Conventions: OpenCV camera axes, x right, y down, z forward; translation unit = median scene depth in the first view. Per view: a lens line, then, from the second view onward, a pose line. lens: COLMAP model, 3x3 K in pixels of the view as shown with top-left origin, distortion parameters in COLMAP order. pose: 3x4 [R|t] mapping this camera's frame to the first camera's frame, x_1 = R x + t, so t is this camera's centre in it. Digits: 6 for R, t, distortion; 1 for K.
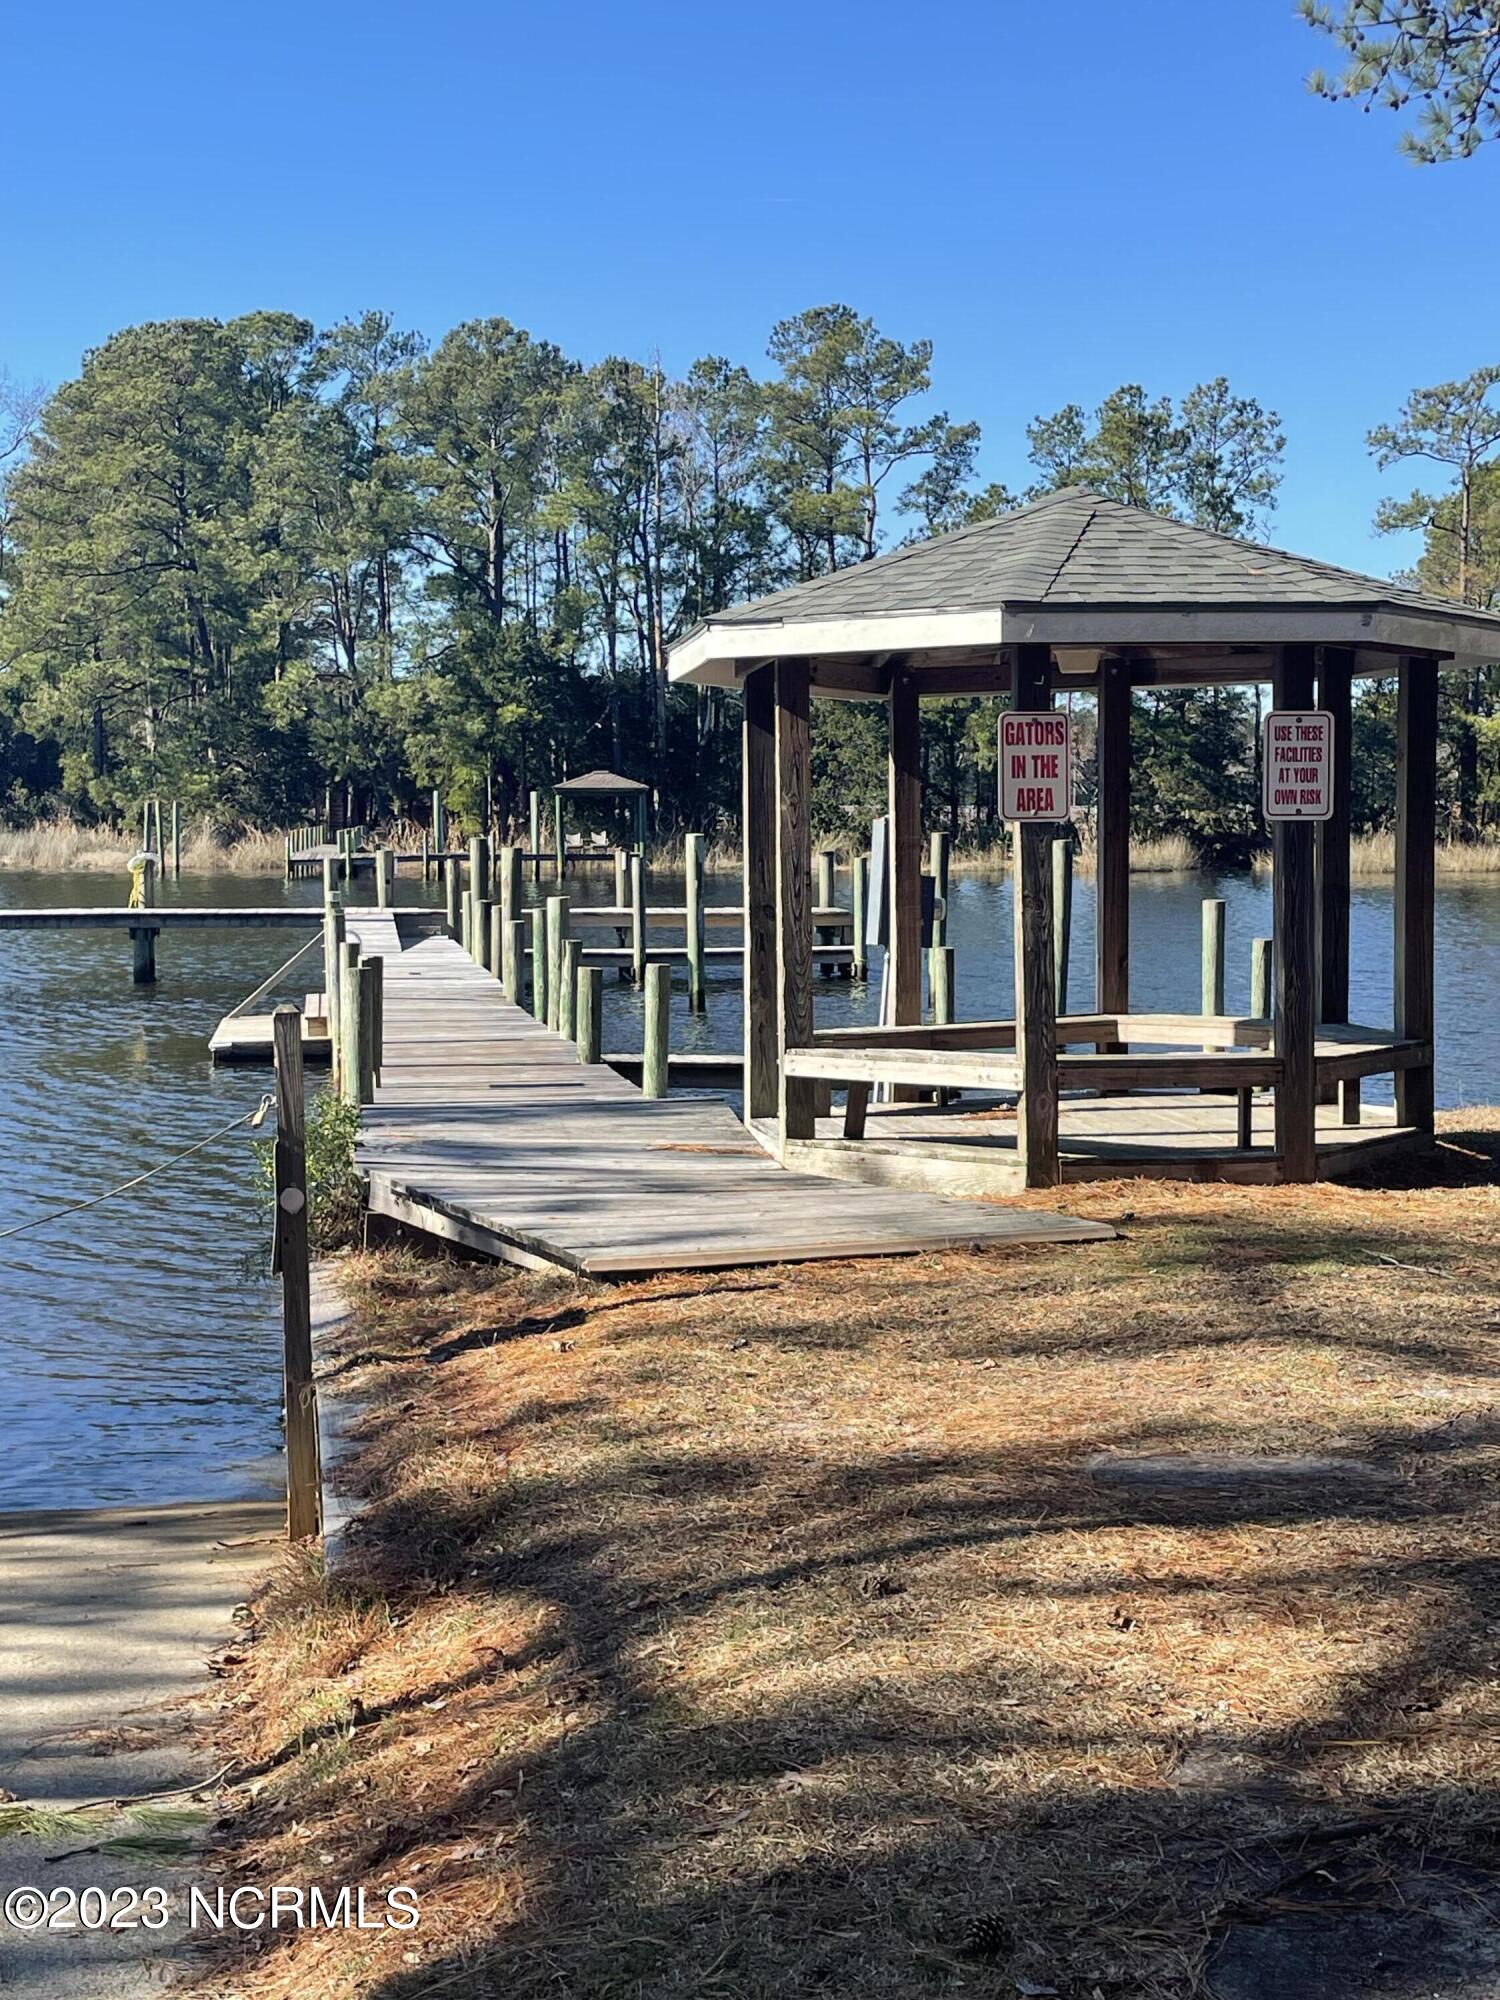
lens RADIAL K [[2813.1, 0, 794.4], [0, 2813.1, 993.5], [0, 0, 1]] dist [0.081395, 0.000000]
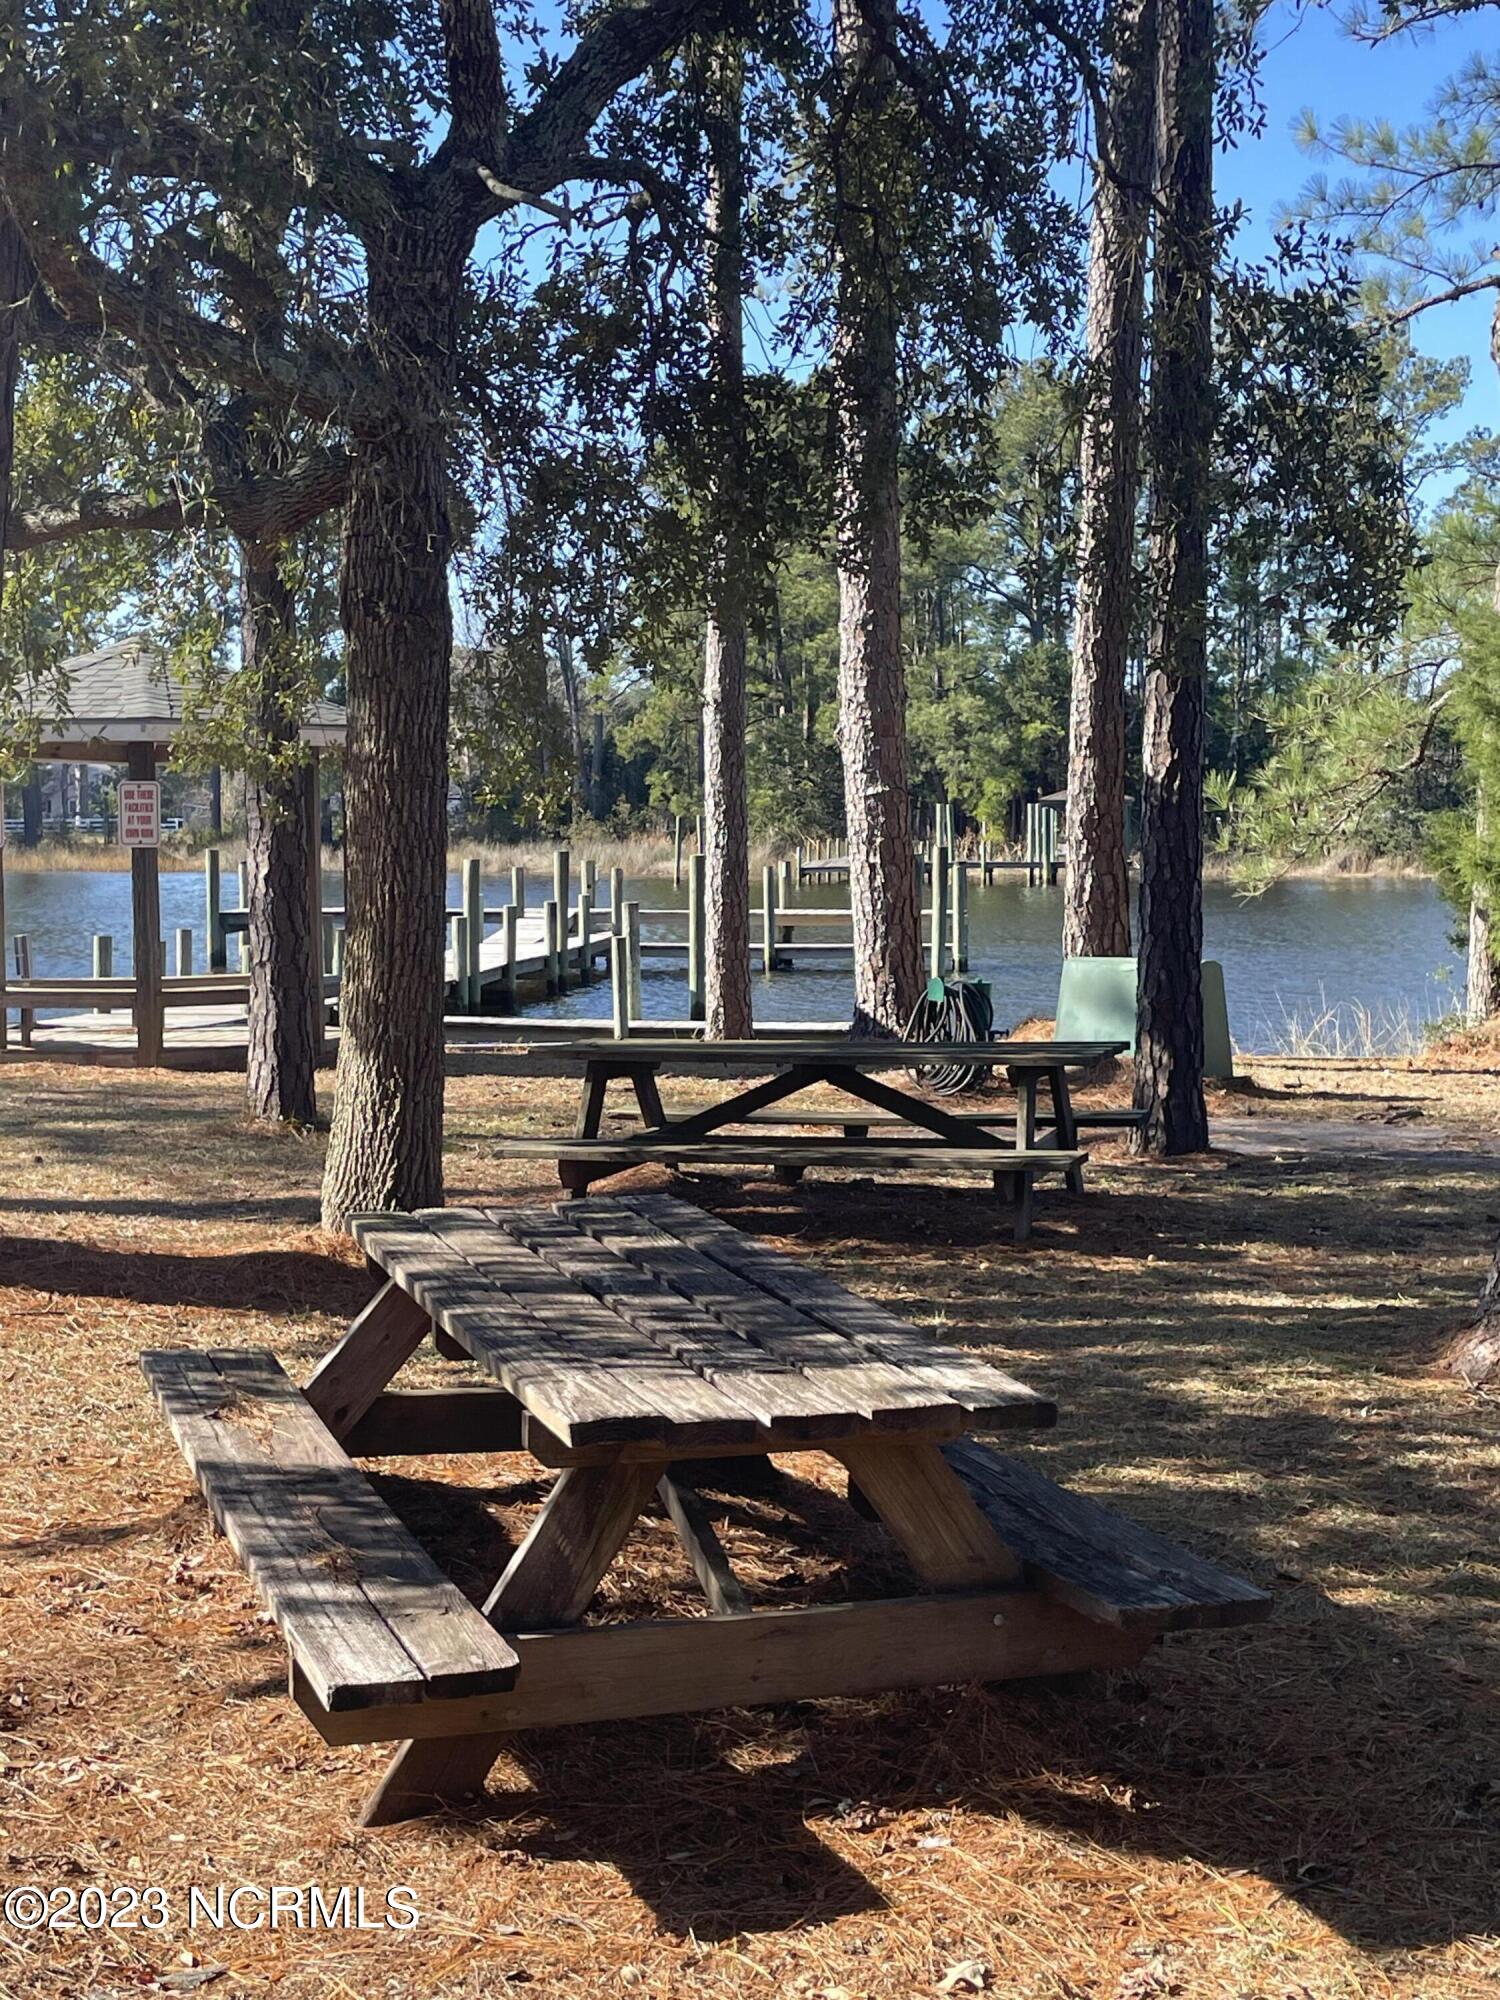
lens RADIAL K [[2813.1, 0, 754.9], [0, 2813.1, 1005.2], [0, 0, 1]] dist [0.081395, 0.000000]
pose [[0.957802, 0.014896, -0.287043, 0.101009], [-0.014380, 0.999889, 0.003903, 0.001964], [0.287069, 0.000389, 0.957910, -0.048917]]
